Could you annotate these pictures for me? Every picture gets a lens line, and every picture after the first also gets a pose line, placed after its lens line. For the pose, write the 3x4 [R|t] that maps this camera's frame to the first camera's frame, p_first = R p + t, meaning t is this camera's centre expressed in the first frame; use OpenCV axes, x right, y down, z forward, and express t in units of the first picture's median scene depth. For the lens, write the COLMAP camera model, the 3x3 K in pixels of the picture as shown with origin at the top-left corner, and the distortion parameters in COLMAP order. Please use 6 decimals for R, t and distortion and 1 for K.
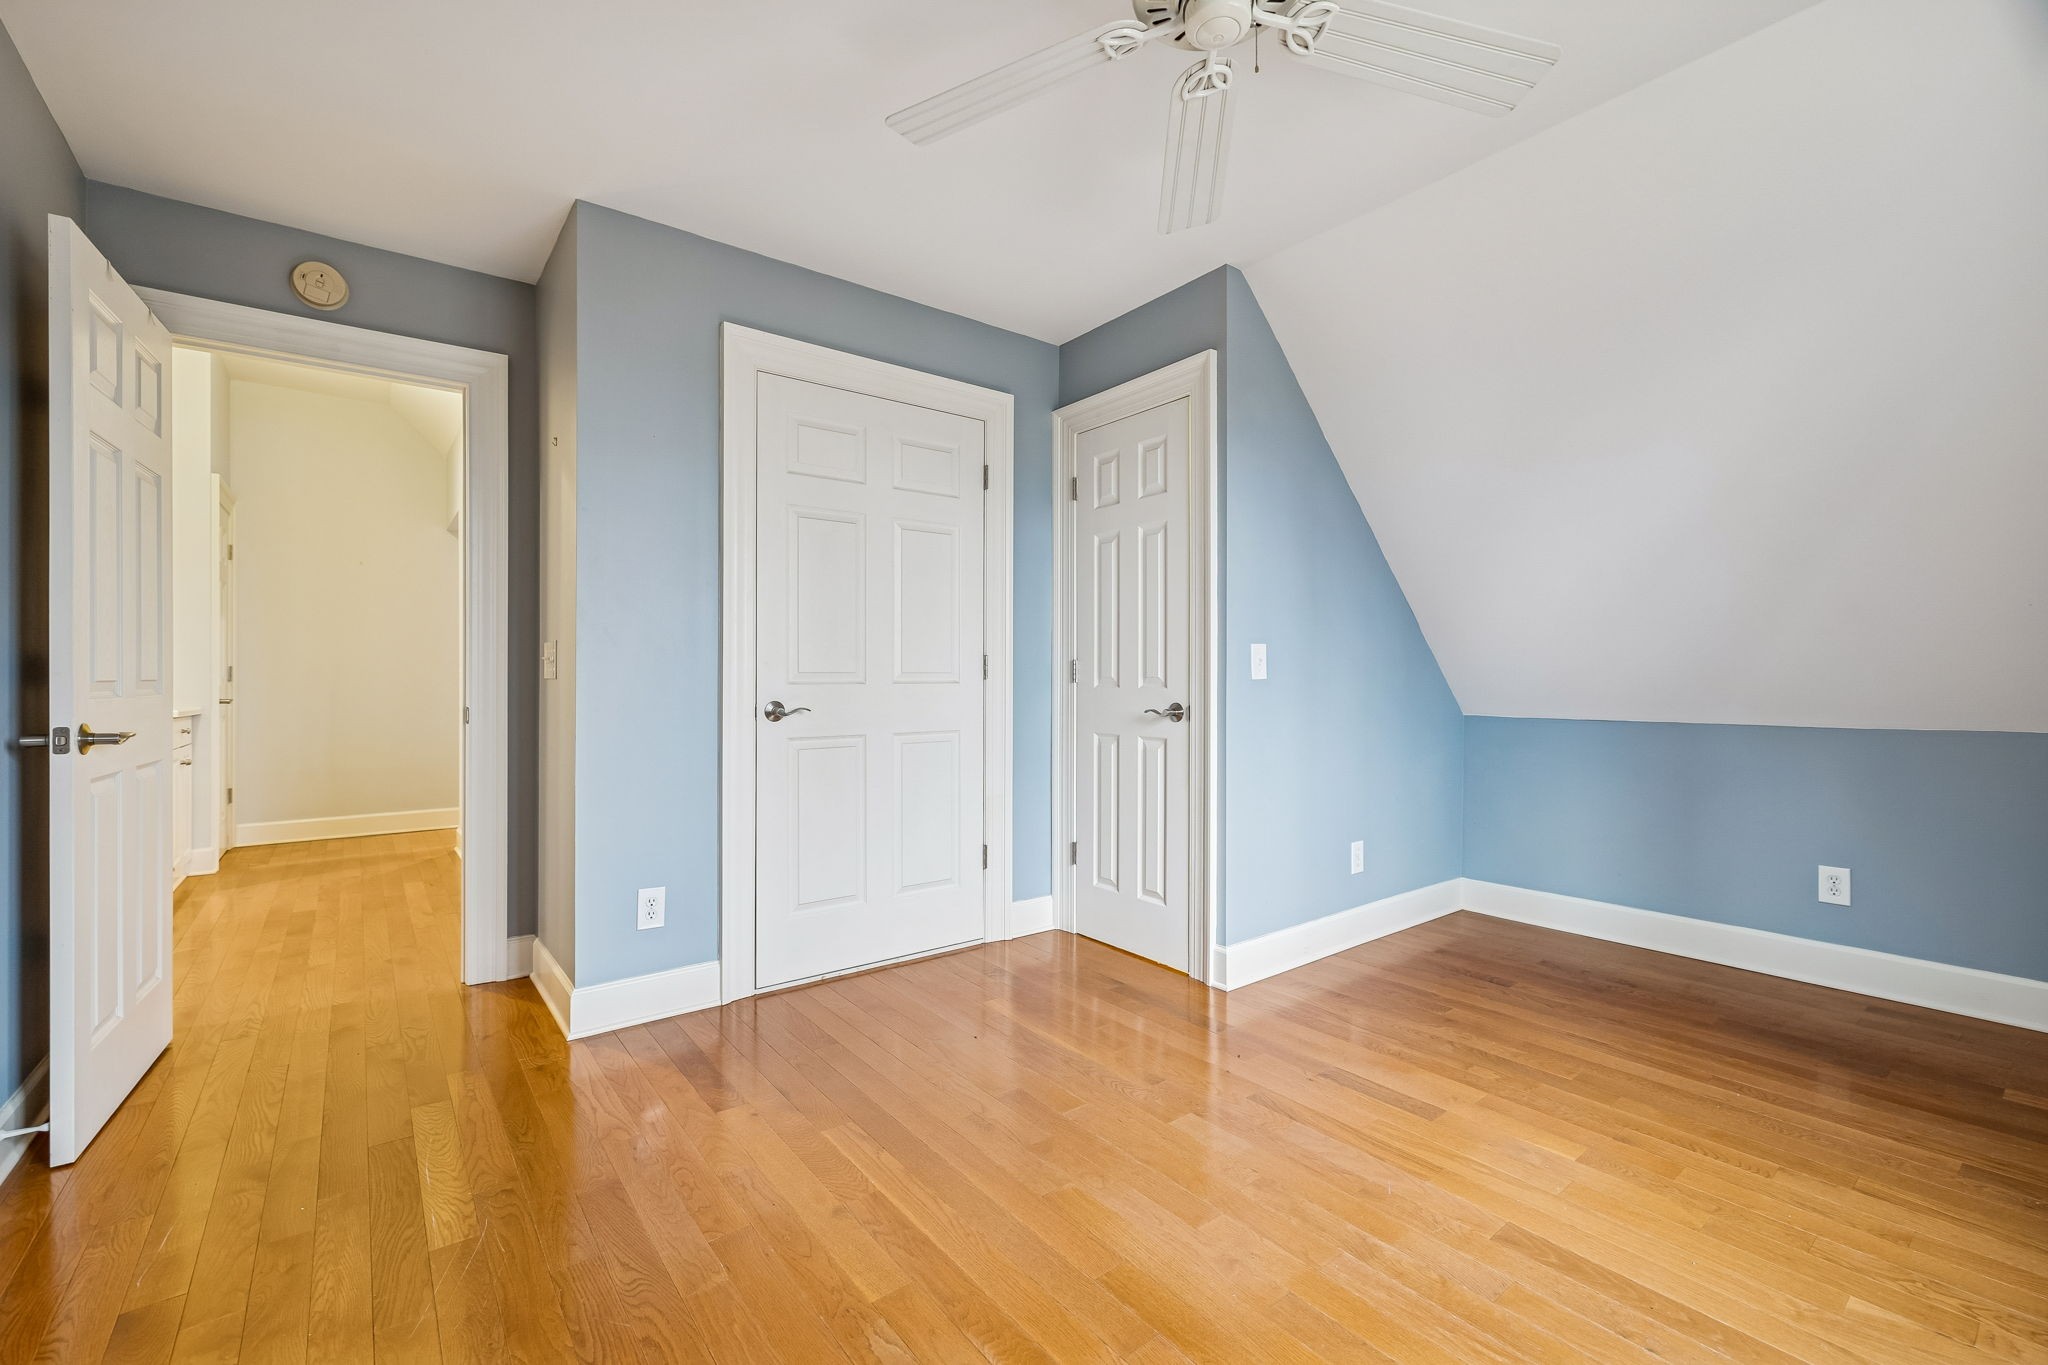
lens RADIAL K [[858.3, 0, 1024.0], [0, 858.3, 682.5], [0, 0, 1]] dist [-0.001913, -0.000207]
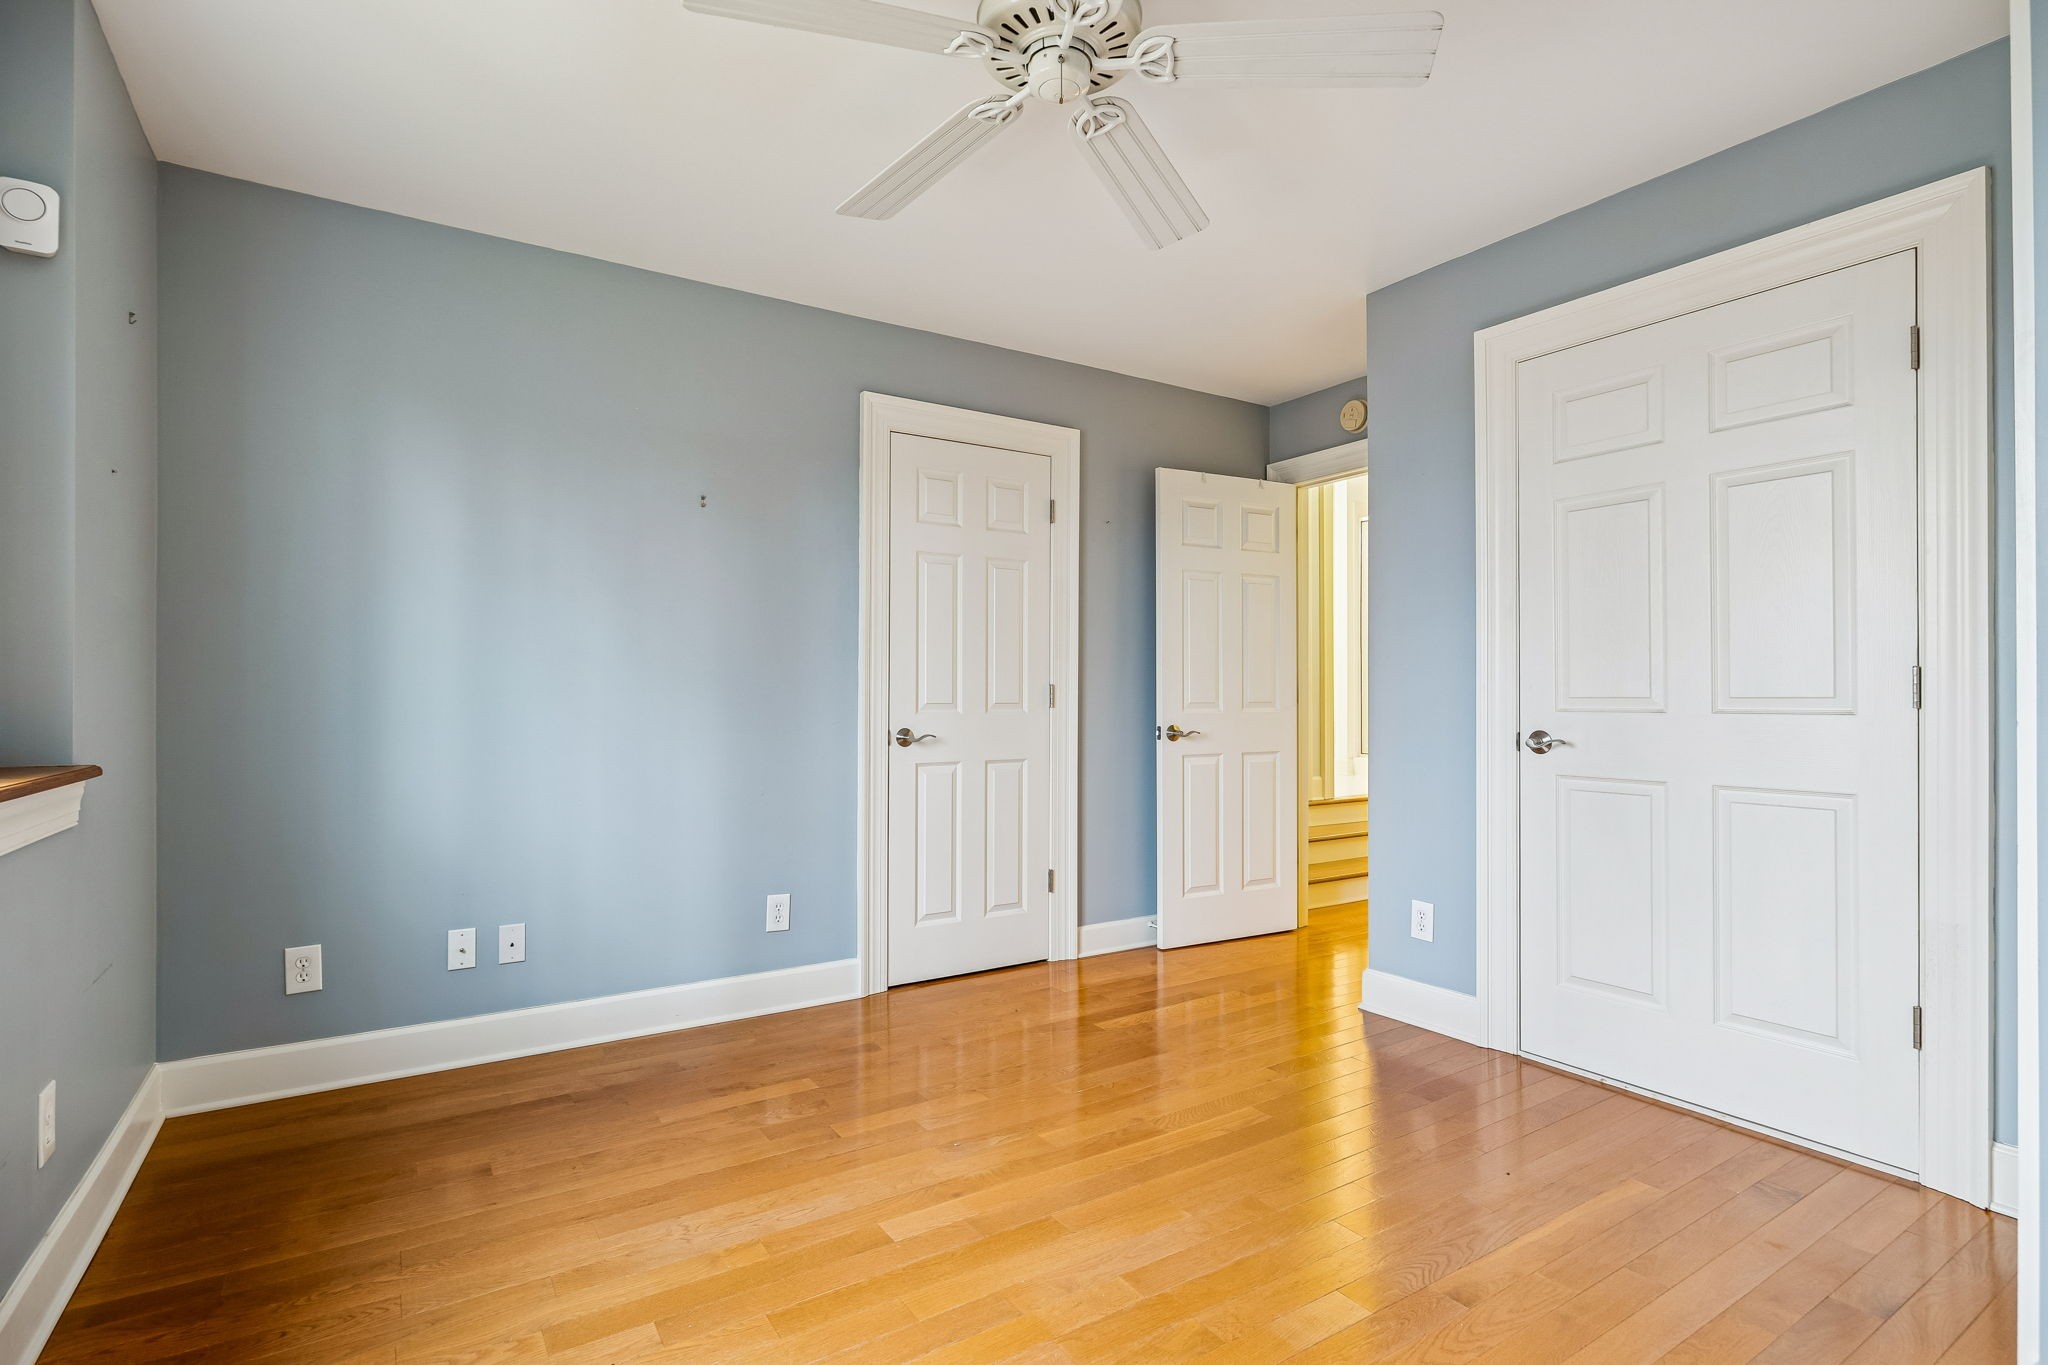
lens RADIAL K [[1013.5, 0, 1037.3], [0, 1013.5, 693.8], [0, 0, 1]] dist [-0.000473, -0.000578]
pose [[-0.080291, -0.000995, -0.996771, 0.862415], [-0.004808, 0.999988, -0.000610, -0.013651], [0.996760, 0.004743, -0.080294, 0.635779]]
